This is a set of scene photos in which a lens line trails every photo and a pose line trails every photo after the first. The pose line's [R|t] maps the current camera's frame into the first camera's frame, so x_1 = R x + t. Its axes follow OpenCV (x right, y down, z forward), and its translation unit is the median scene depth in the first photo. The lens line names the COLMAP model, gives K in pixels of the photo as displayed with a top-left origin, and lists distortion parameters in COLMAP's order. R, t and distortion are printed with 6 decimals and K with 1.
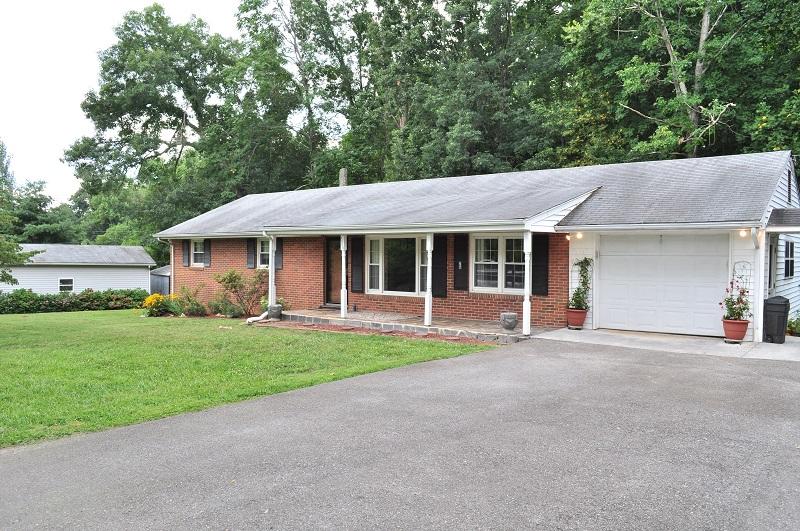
lens RADIAL K [[626.7, 0, 400.1], [0, 626.7, 269.6], [0, 0, 1]] dist [-0.081186, 0.006642]
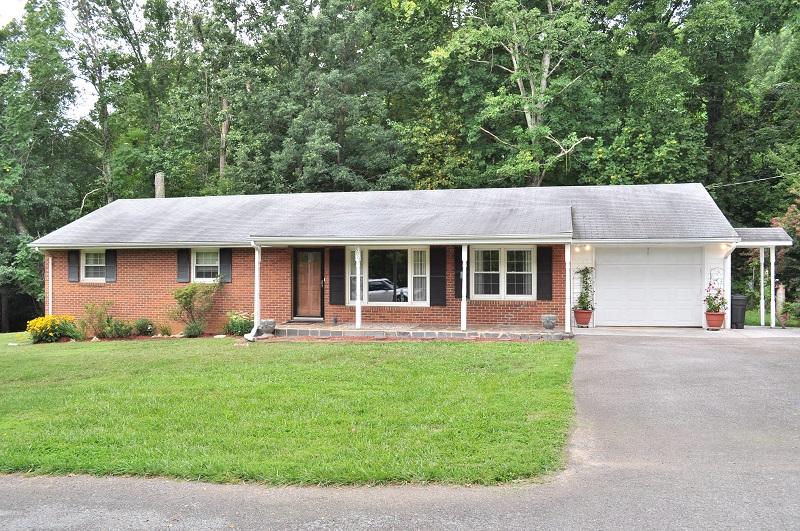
lens RADIAL K [[671.3, 0, 399.6], [0, 671.3, 263.9], [0, 0, 1]] dist [-0.071916, 0.002421]
pose [[0.905811, -0.001259, 0.423680, -0.324895], [0.016026, 0.999382, -0.031295, 0.005473], [-0.423379, 0.035137, 0.905271, 0.001738]]
